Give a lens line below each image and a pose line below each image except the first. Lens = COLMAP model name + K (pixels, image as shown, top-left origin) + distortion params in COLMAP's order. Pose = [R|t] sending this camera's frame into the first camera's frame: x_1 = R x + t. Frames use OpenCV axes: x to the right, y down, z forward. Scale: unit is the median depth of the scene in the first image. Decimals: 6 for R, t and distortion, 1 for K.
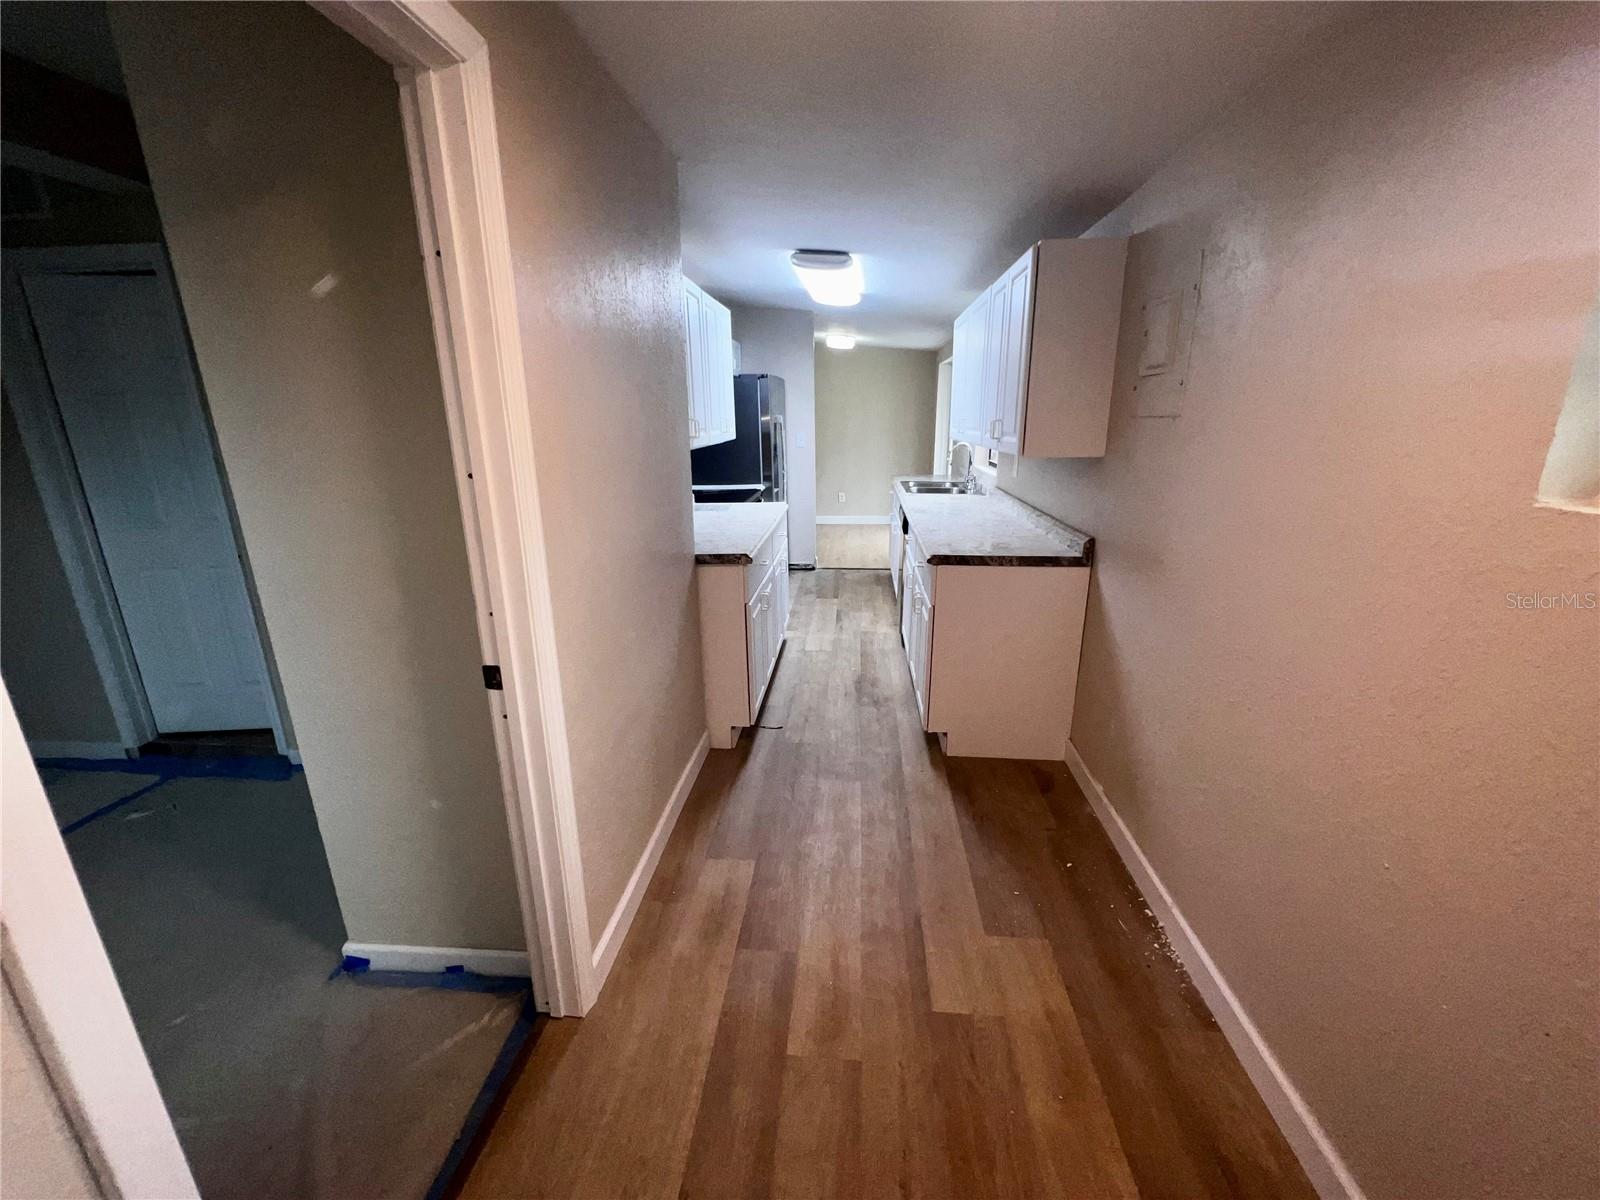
lens RADIAL K [[638.5, 0, 797.0], [0, 638.5, 600.9], [0, 0, 1]] dist [-0.002528, 0.000740]
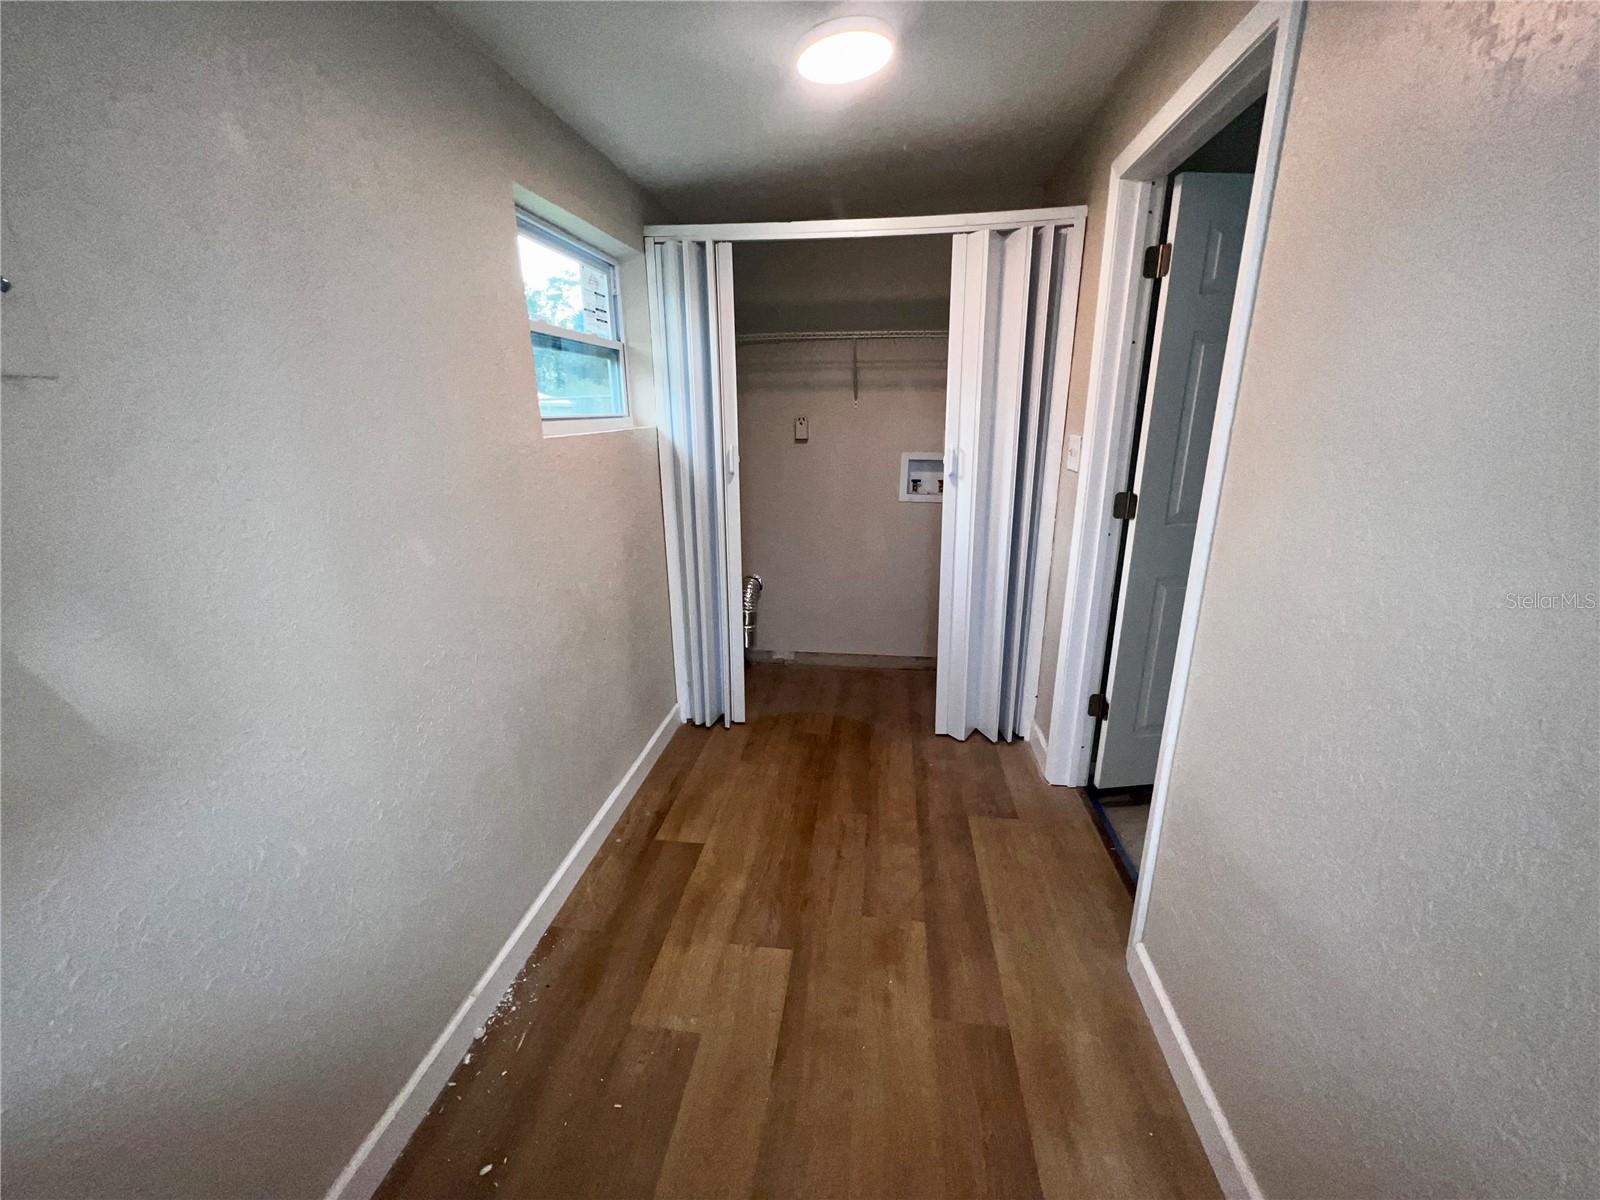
lens RADIAL K [[640.9, 0, 795.8], [0, 640.9, 598.6], [0, 0, 1]] dist [-0.001724, 0.001146]
pose [[-0.998738, 0.012323, 0.048679, 0.058887], [0.036785, 0.839431, 0.542219, -0.168840], [-0.034181, 0.543326, -0.838826, 0.625994]]
